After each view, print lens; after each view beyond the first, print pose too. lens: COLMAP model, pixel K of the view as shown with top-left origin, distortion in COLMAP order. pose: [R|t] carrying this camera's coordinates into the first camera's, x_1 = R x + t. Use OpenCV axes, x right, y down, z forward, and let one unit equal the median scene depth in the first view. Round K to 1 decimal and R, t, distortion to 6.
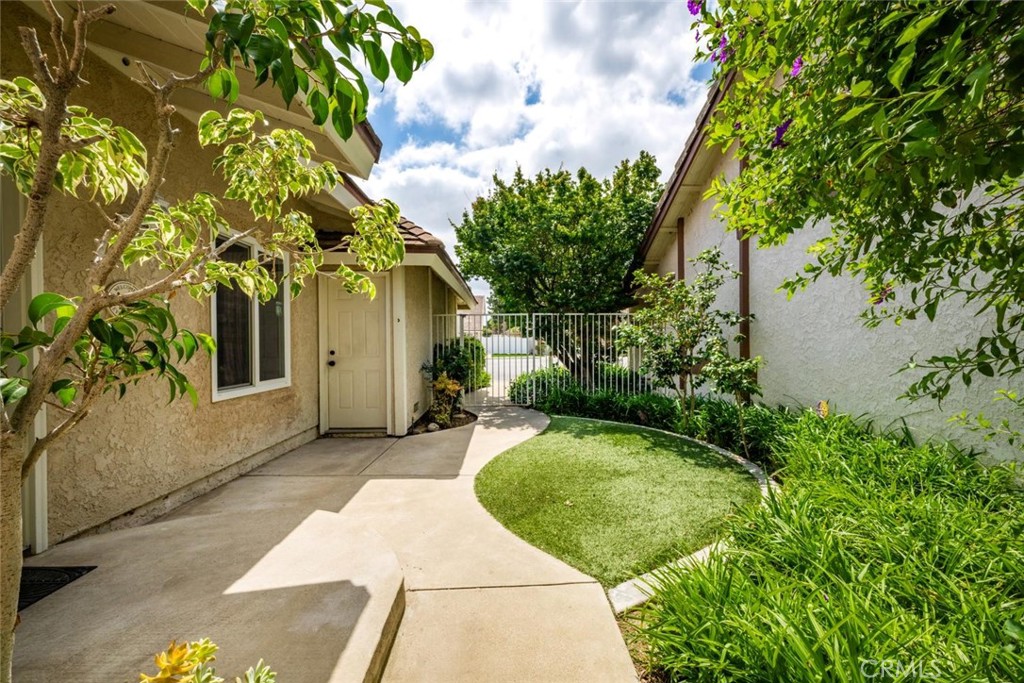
lens RADIAL K [[411.7, 0, 510.2], [0, 411.7, 347.7], [0, 0, 1]] dist [-0.000214, -0.000091]
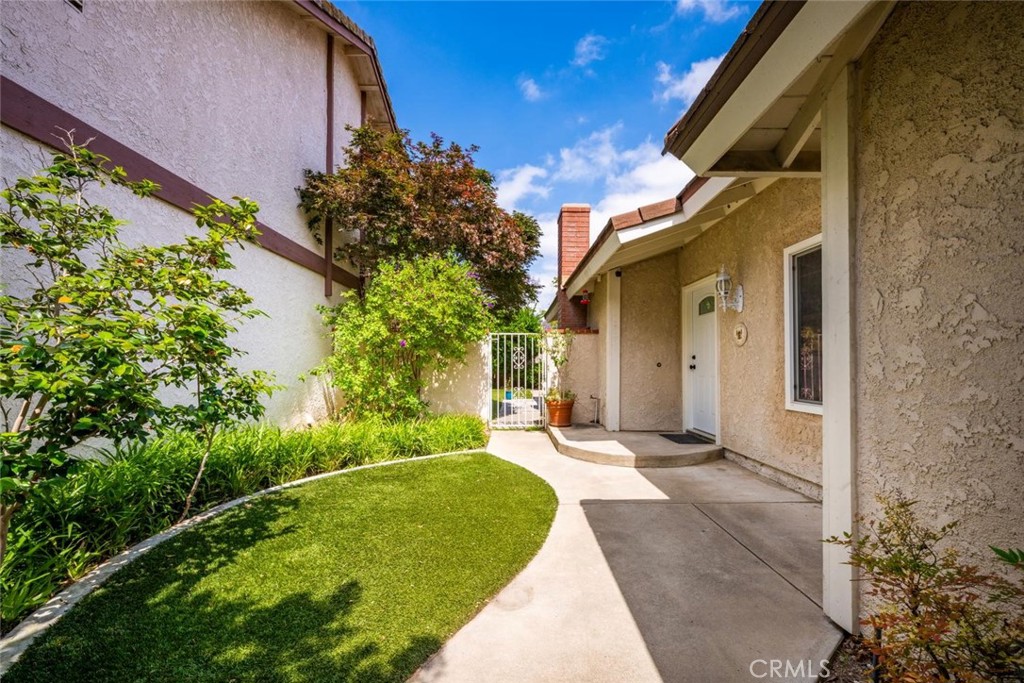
lens RADIAL K [[406.0, 0, 514.2], [0, 406.0, 358.1], [0, 0, 1]] dist [-0.002628, -0.000290]
pose [[-0.999729, -0.000311, 0.023262, -0.001339], [-0.000400, 0.999993, -0.003804, -0.002952], [-0.023261, -0.003812, -0.999722, 1.827145]]
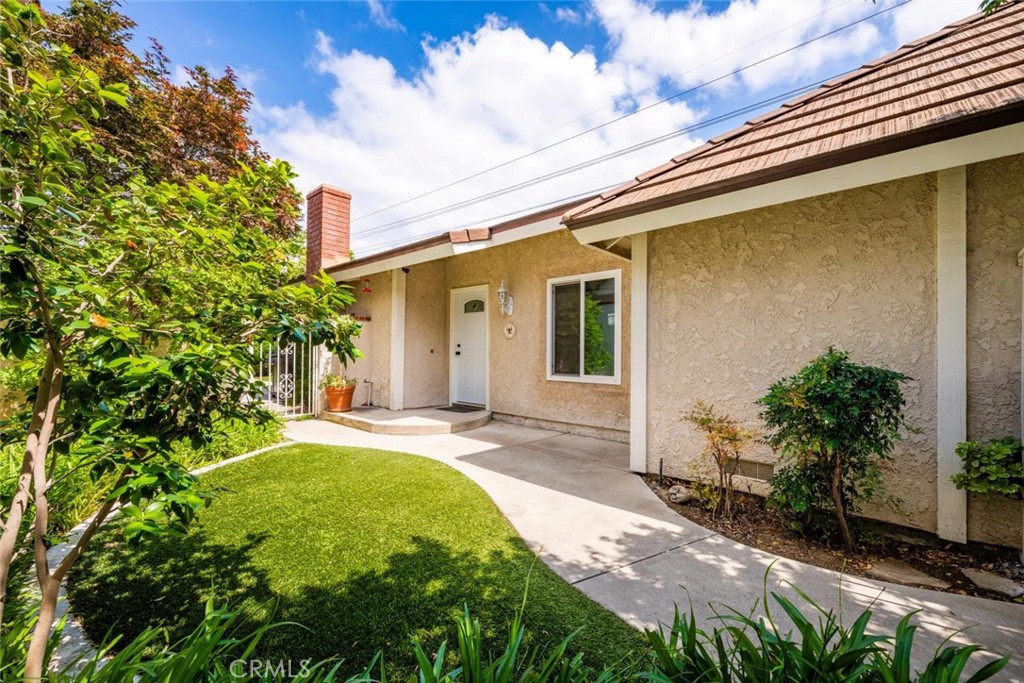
lens RADIAL K [[408.8, 0, 516.1], [0, 408.8, 349.1], [0, 0, 1]] dist [0.000175, -0.000131]
pose [[-0.696035, -0.013055, -0.717889, 0.564524], [-0.018908, 0.999821, 0.000151, -0.000892], [0.717759, 0.013678, -0.696158, 1.841581]]
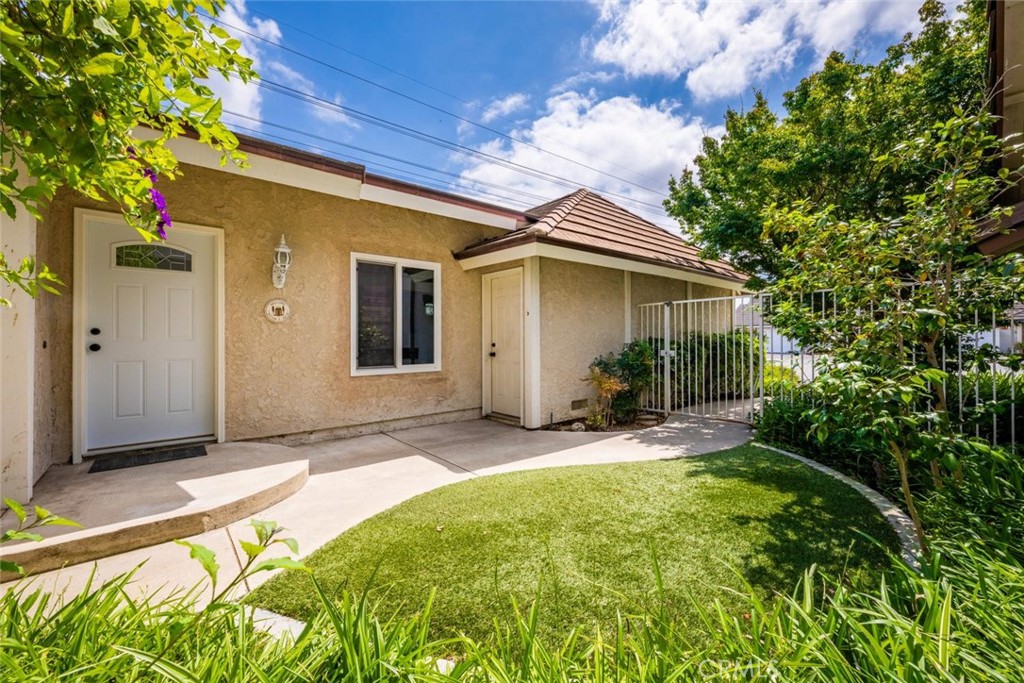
lens RADIAL K [[417.2, 0, 516.8], [0, 417.2, 333.3], [0, 0, 1]] dist [-0.000947, -0.000171]
pose [[0.627306, -0.010533, -0.778701, 0.688024], [-0.007145, 0.999789, -0.019279, 0.003308], [0.778740, 0.017658, 0.627098, 0.451527]]
